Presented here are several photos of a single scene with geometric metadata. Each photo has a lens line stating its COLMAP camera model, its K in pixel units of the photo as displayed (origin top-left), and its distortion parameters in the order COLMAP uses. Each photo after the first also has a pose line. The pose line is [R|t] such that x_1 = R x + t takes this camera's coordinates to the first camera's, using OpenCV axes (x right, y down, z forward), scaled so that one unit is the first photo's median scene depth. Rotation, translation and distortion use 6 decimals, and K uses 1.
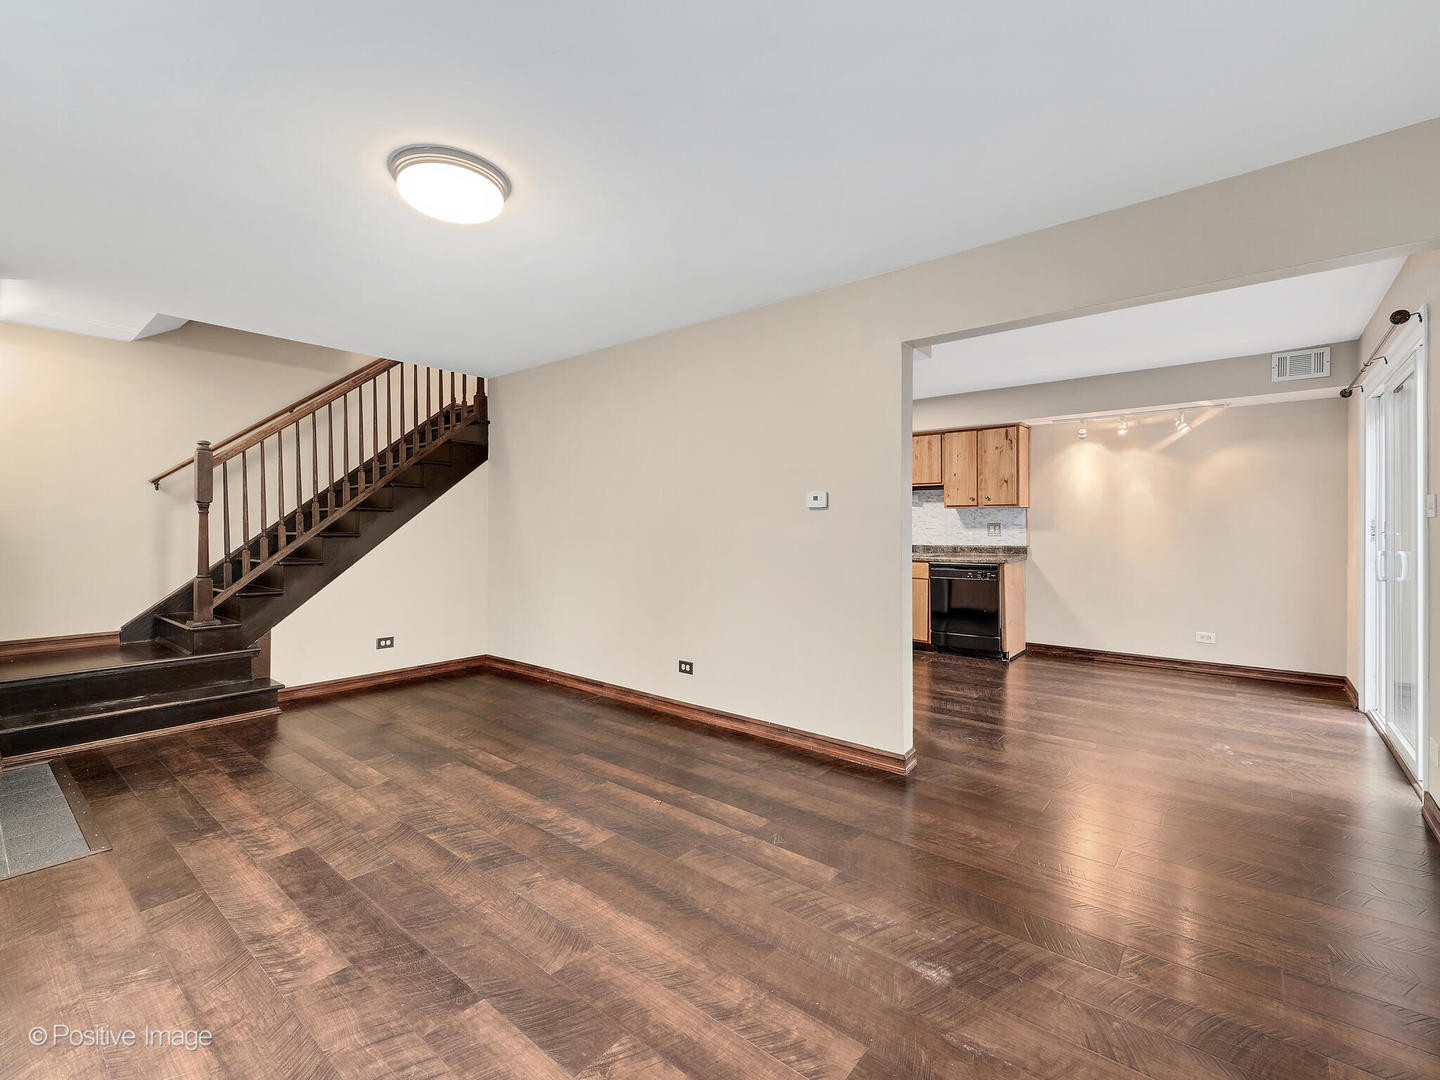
lens RADIAL K [[644.9, 0, 719.9], [0, 644.9, 522.8], [0, 0, 1]] dist [0.009488, -0.003307]
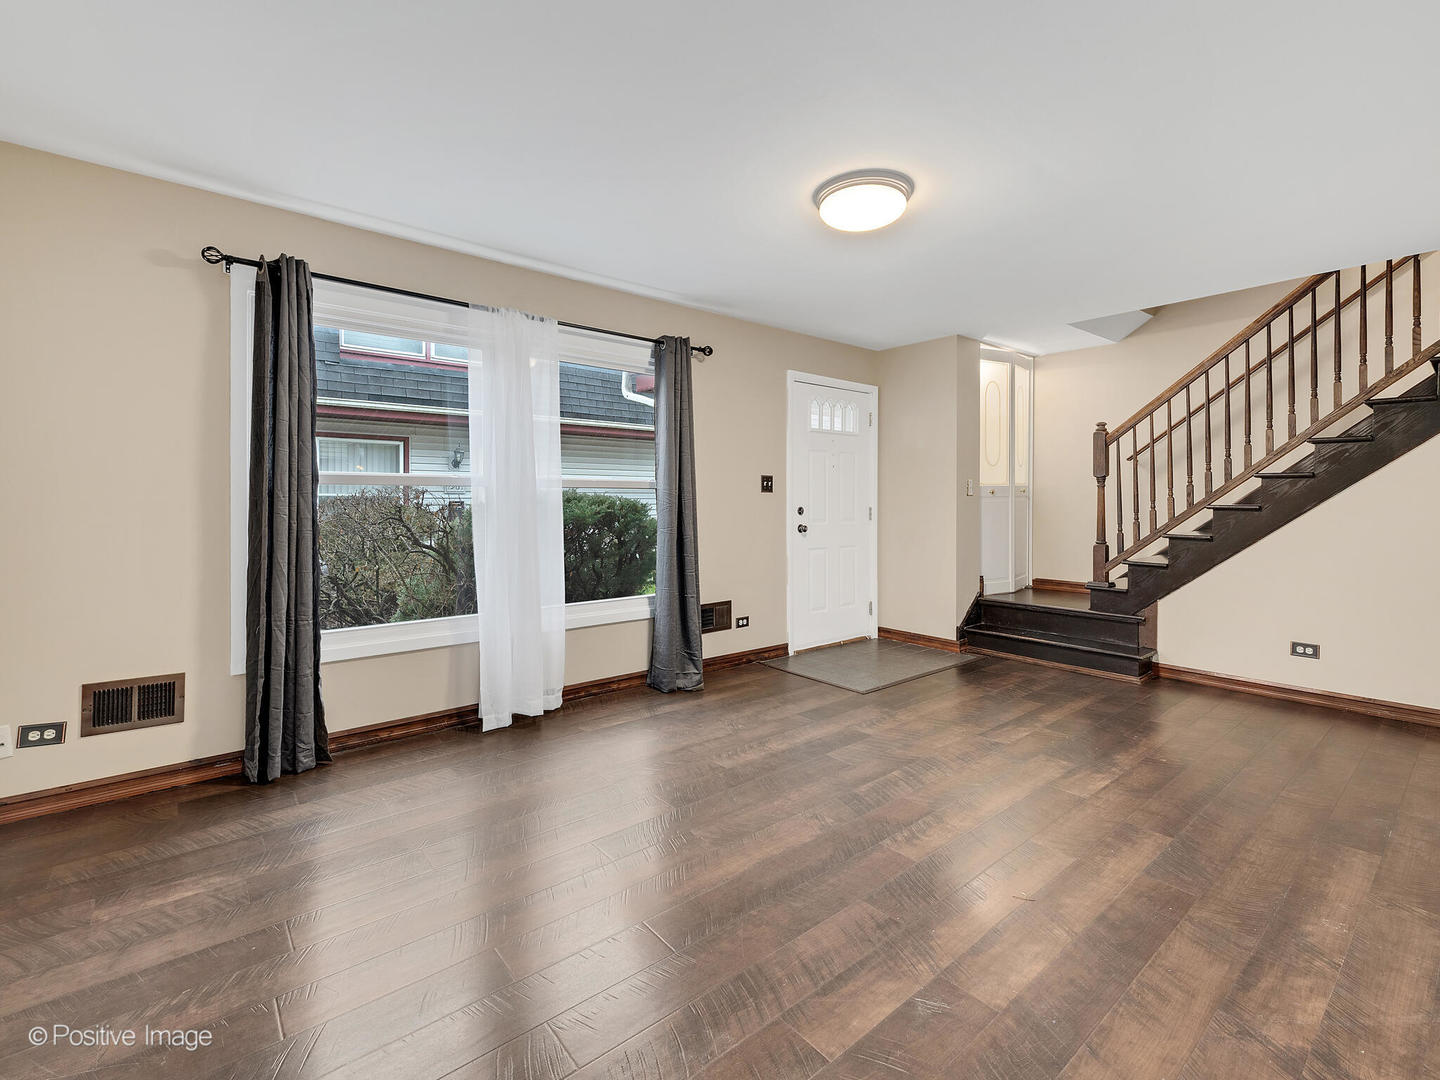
lens RADIAL K [[644.9, 0, 708.0], [0, 644.9, 492.0], [0, 0, 1]] dist [0.009488, -0.003307]
pose [[-0.197587, -0.011812, -0.980214, 0.676841], [0.007260, 0.999882, -0.013513, 0.007558], [0.980258, -0.009787, -0.197478, 0.838848]]
